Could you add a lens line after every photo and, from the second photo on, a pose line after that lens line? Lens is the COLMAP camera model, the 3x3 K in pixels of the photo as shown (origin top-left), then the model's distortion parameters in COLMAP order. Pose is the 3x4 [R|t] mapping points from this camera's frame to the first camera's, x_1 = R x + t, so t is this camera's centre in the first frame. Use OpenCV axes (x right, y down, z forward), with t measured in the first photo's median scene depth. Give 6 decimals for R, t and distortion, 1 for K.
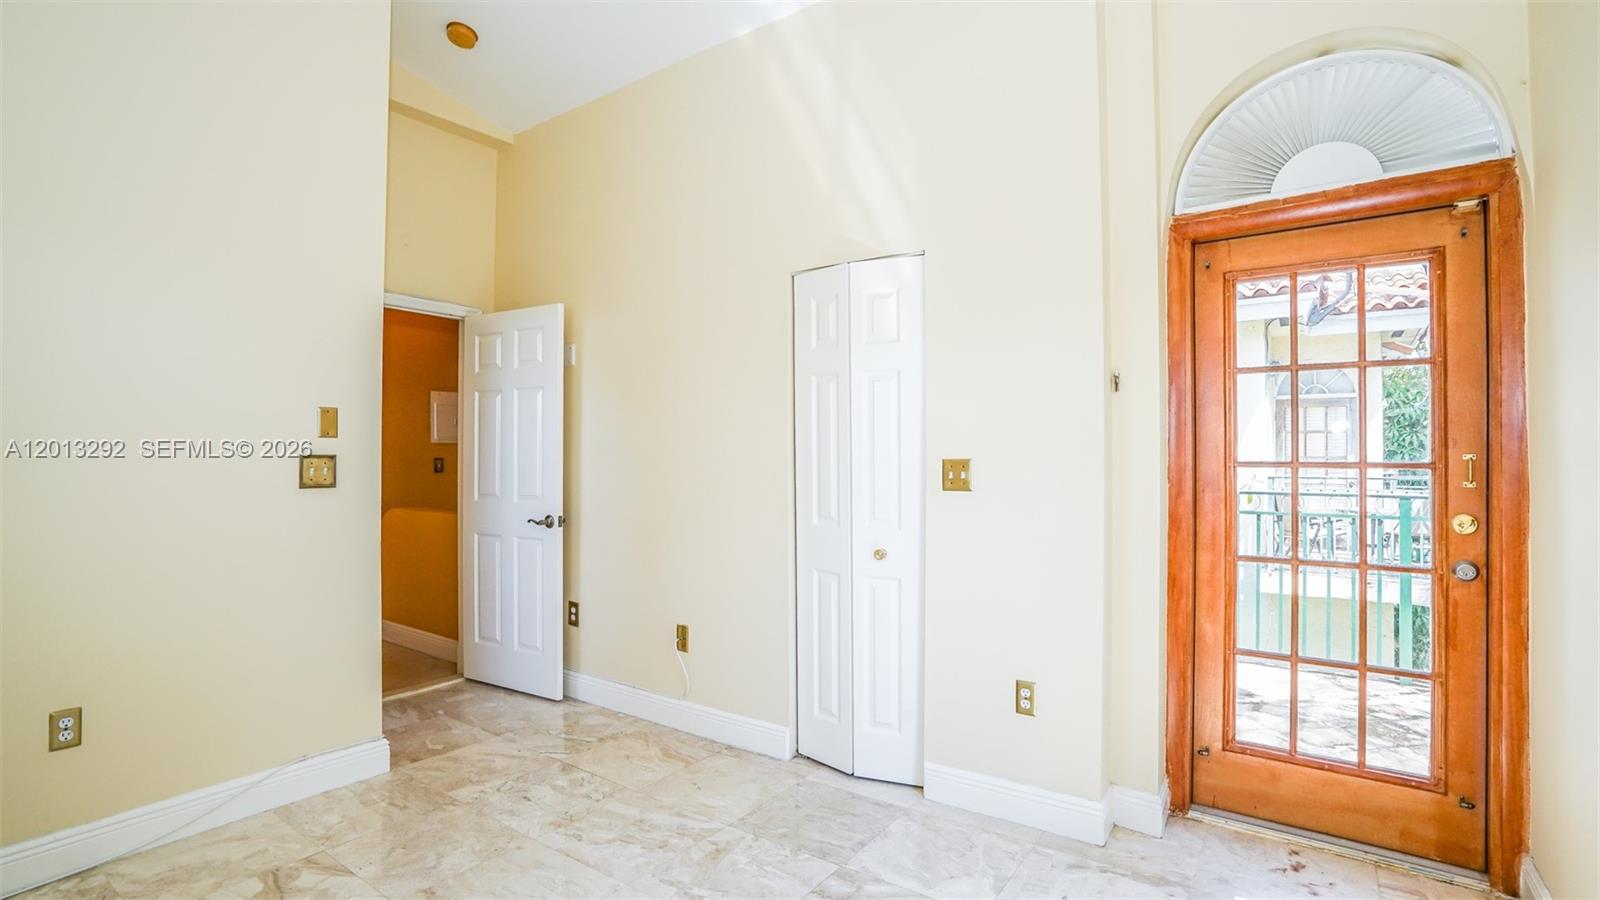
lens RADIAL K [[745.6, 0, 800.0], [0, 745.6, 450.0], [0, 0, 1]] dist [-0.069466, 0.027087]
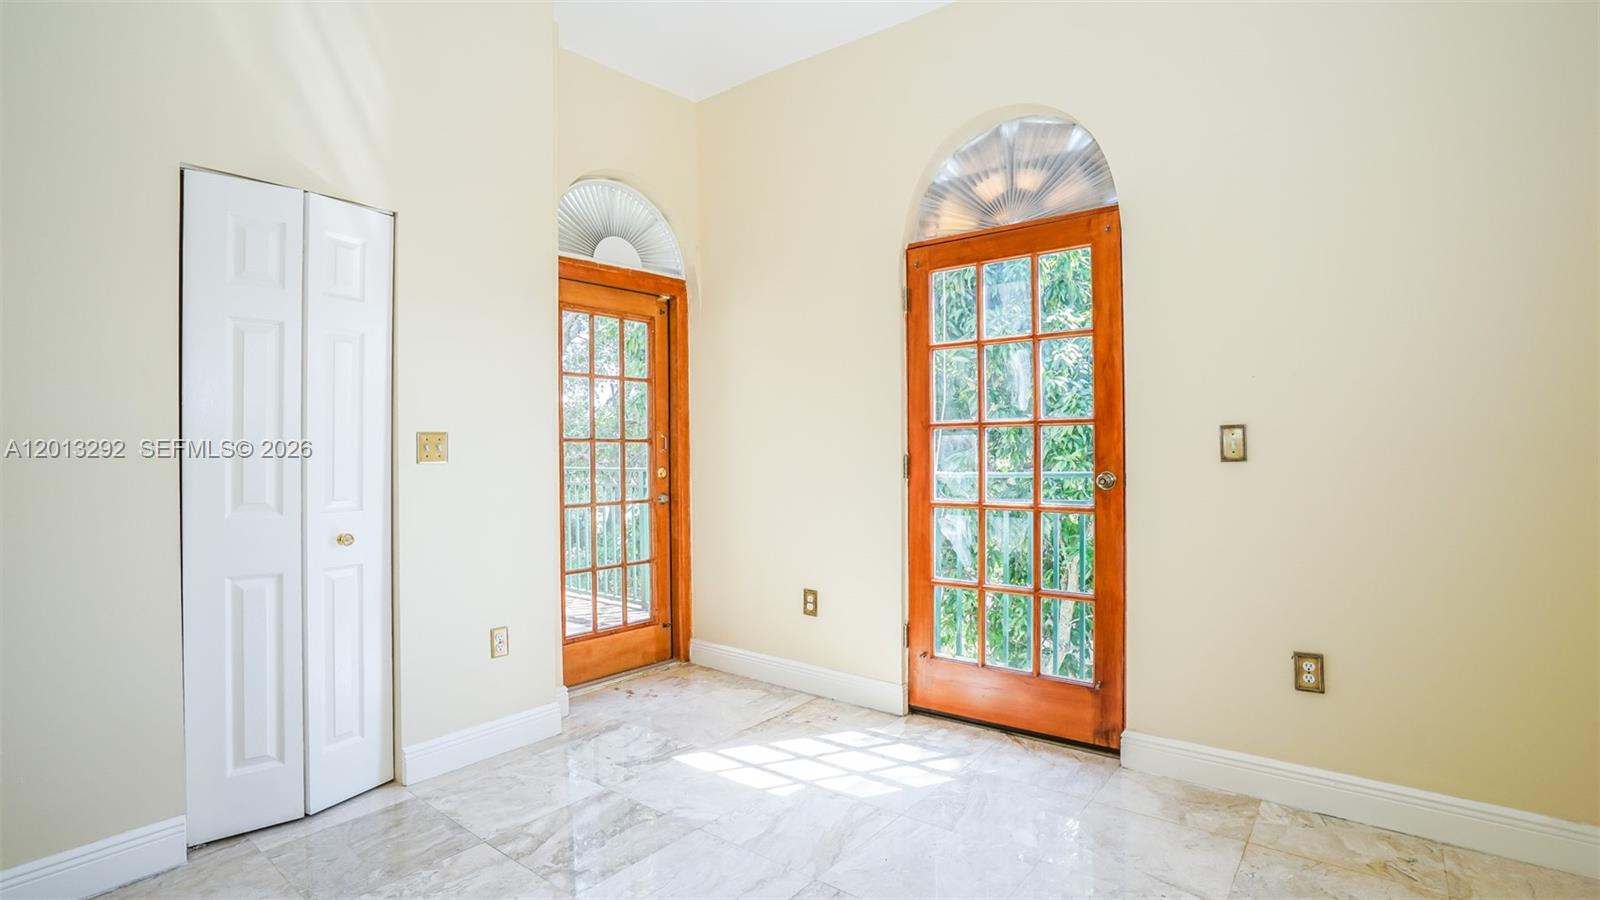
lens RADIAL K [[745.6, 0, 800.0], [0, 745.6, 450.0], [0, 0, 1]] dist [-0.069466, 0.027087]
pose [[0.053031, -0.002685, 0.998589, -0.891460], [-0.002635, 0.999993, 0.002829, 0.037712], [-0.998589, -0.002781, 0.053023, 0.522713]]
